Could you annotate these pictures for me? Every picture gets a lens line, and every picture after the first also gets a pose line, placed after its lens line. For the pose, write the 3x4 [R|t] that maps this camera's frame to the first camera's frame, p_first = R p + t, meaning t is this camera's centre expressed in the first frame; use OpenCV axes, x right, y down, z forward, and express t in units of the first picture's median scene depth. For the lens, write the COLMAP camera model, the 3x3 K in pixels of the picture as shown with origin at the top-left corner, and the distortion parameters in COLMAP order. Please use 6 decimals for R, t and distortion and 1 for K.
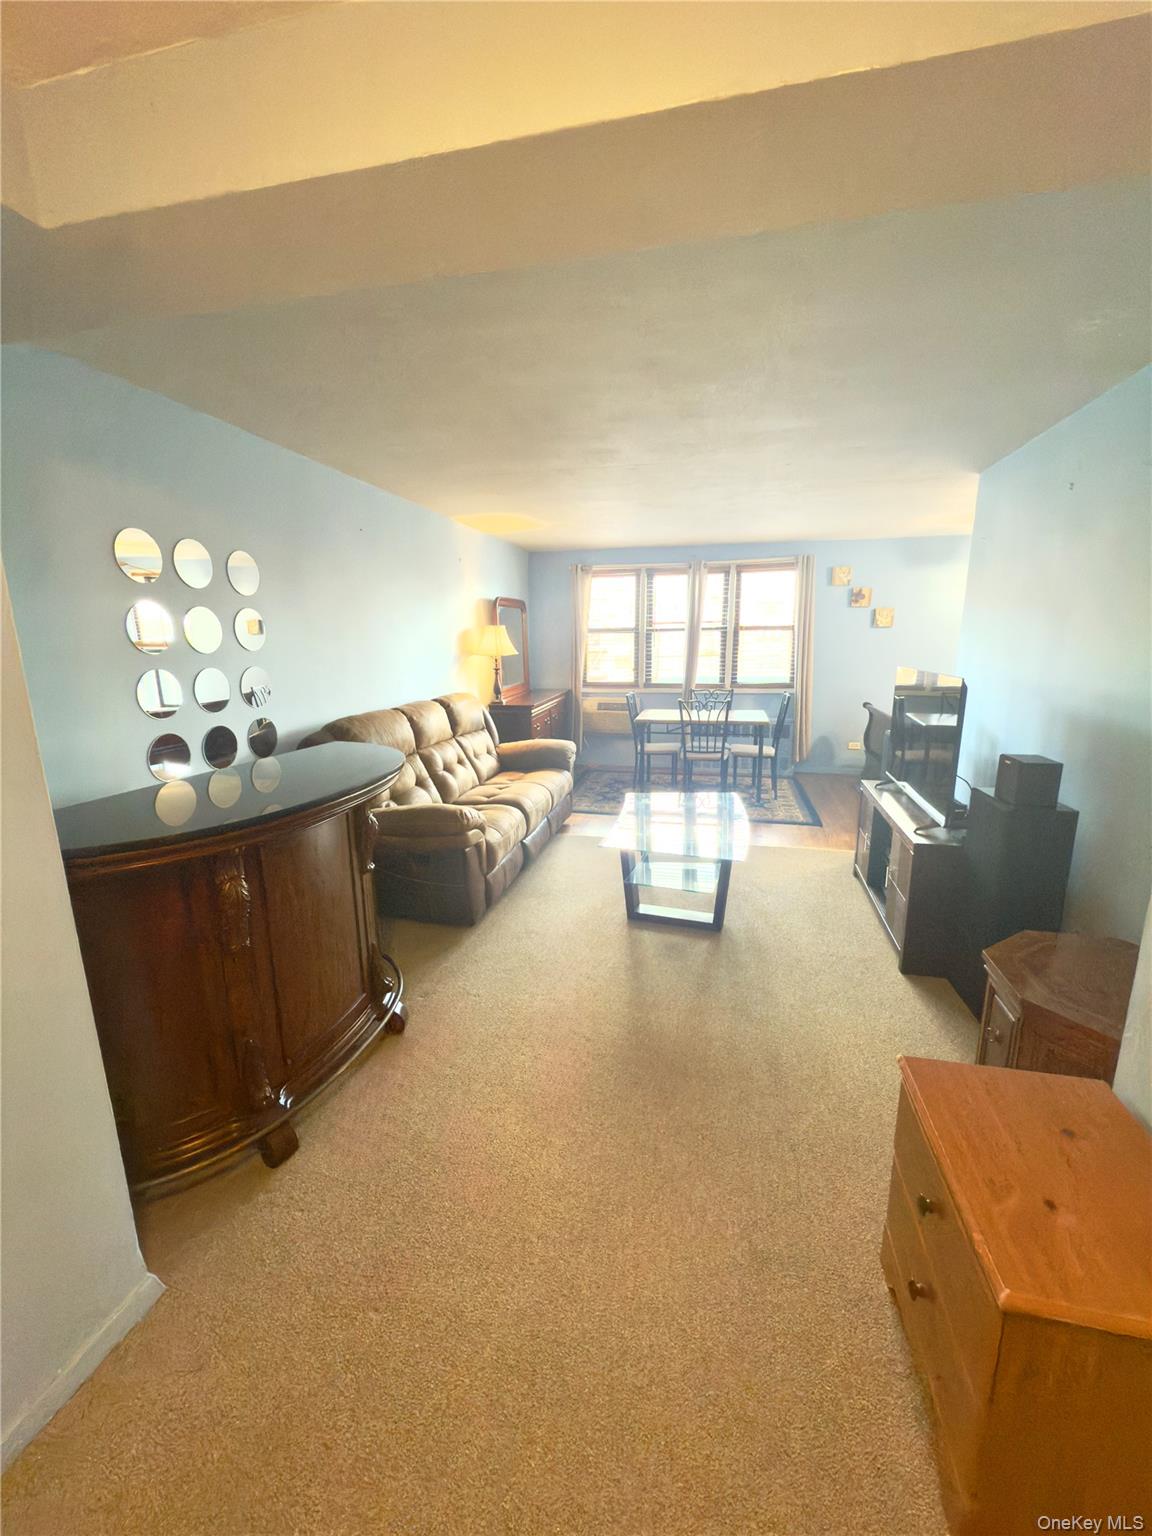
lens RADIAL K [[616.5, 0, 576.0], [0, 616.5, 768.0], [0, 0, 1]] dist [0.002001, 0.000474]
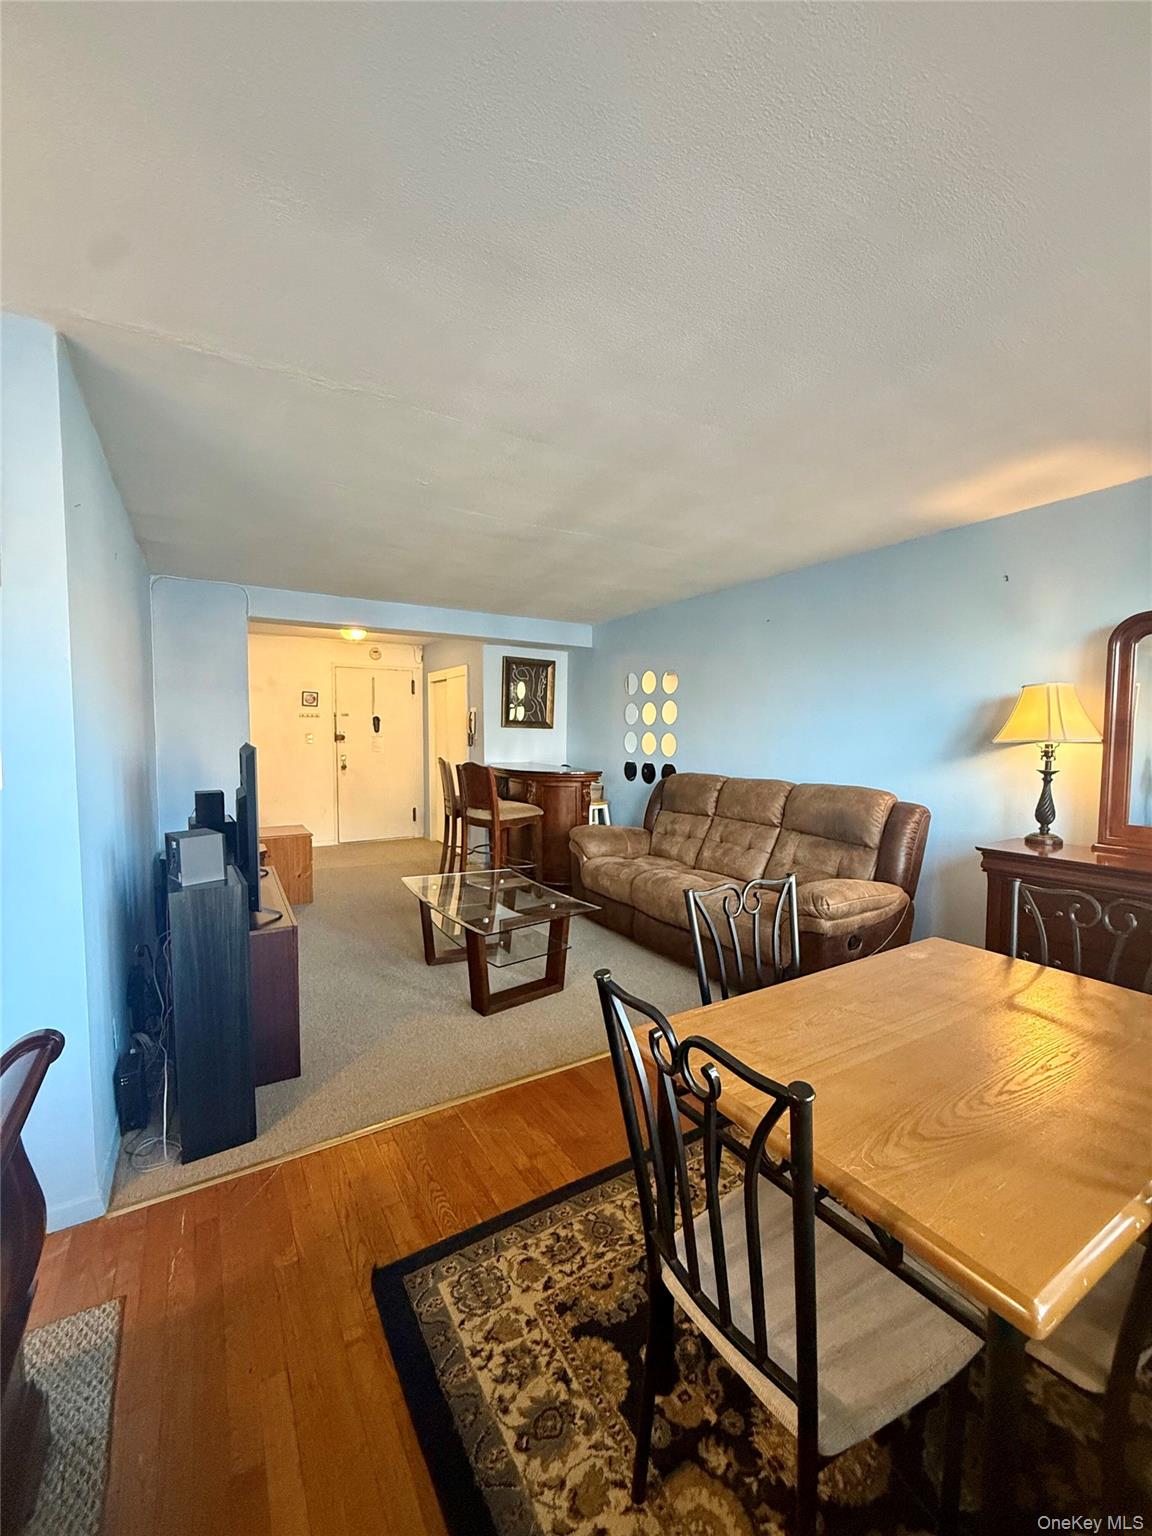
lens RADIAL K [[616.5, 0, 576.0], [0, 616.5, 768.0], [0, 0, 1]] dist [0.002001, 0.000474]
pose [[-0.715055, 0.047593, -0.697446, 0.420840], [-0.143906, 0.966291, 0.213478, -0.191361], [0.684096, 0.253015, -0.684102, 0.963412]]
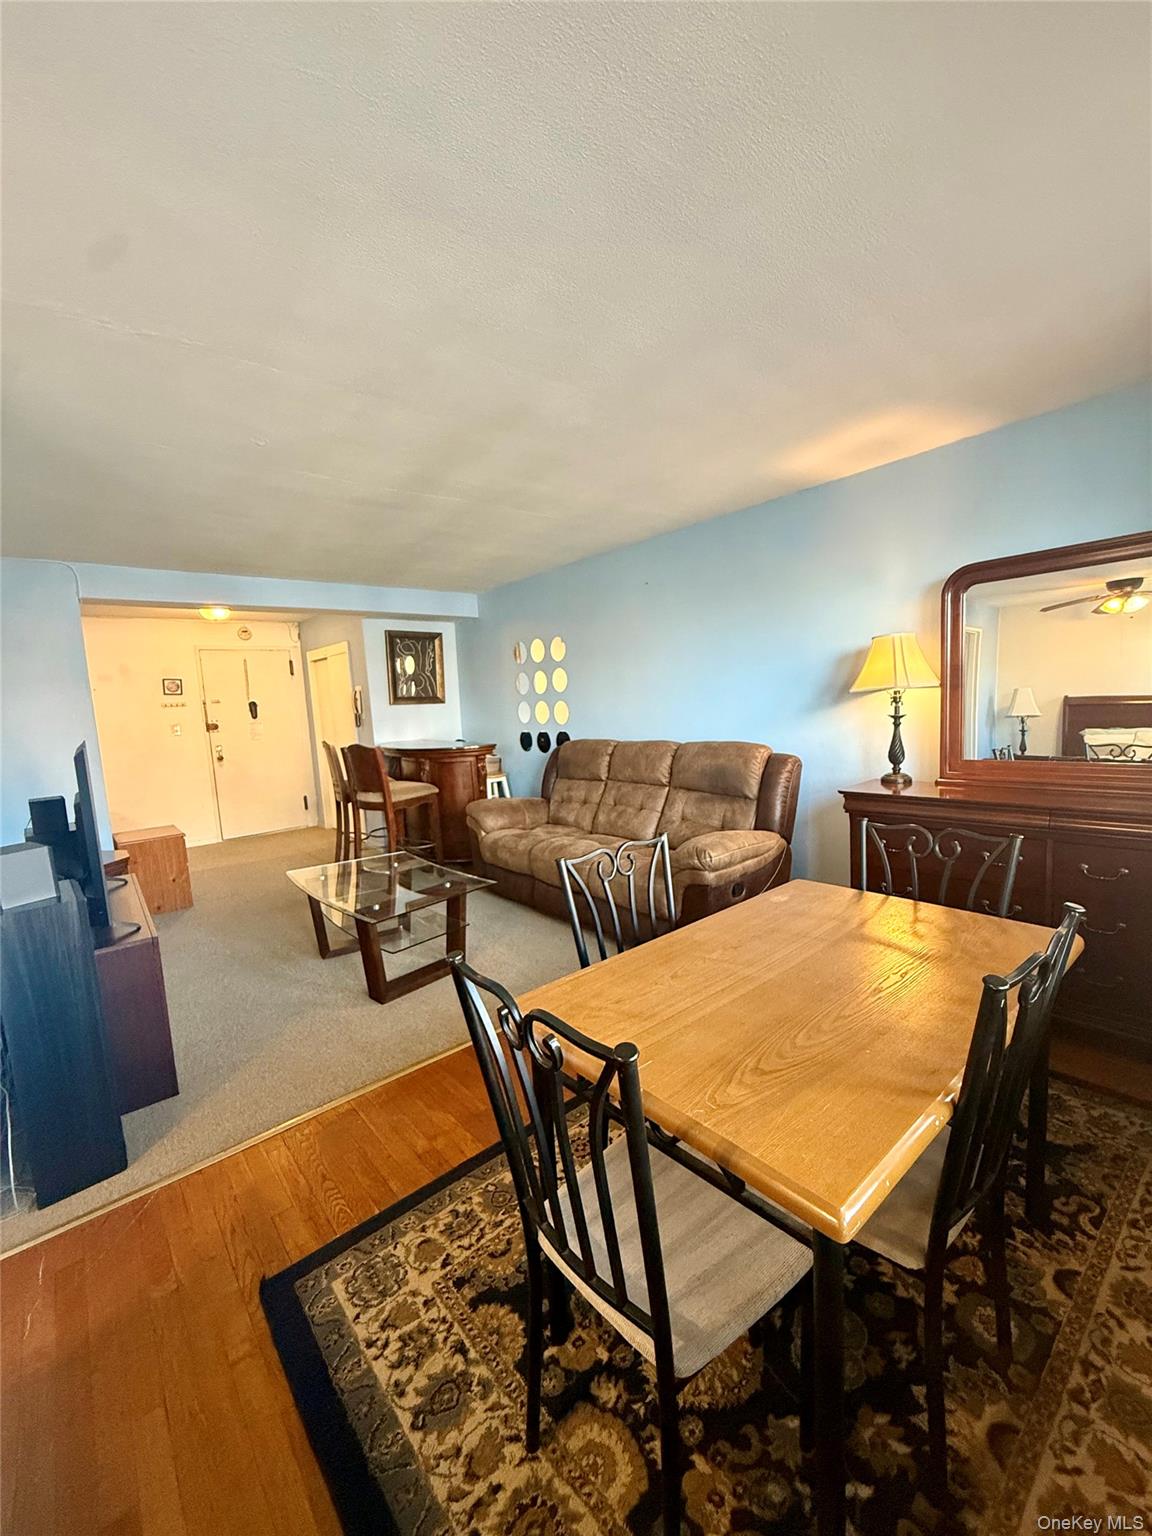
lens RADIAL K [[617.9, 0, 576.0], [0, 617.9, 768.0], [0, 0, 1]] dist [0.002447, 0.000121]
pose [[-0.599356, 0.132622, -0.789420, 0.405031], [-0.106294, 0.964261, 0.242698, -0.194200], [0.793394, 0.229373, -0.563838, 0.974899]]
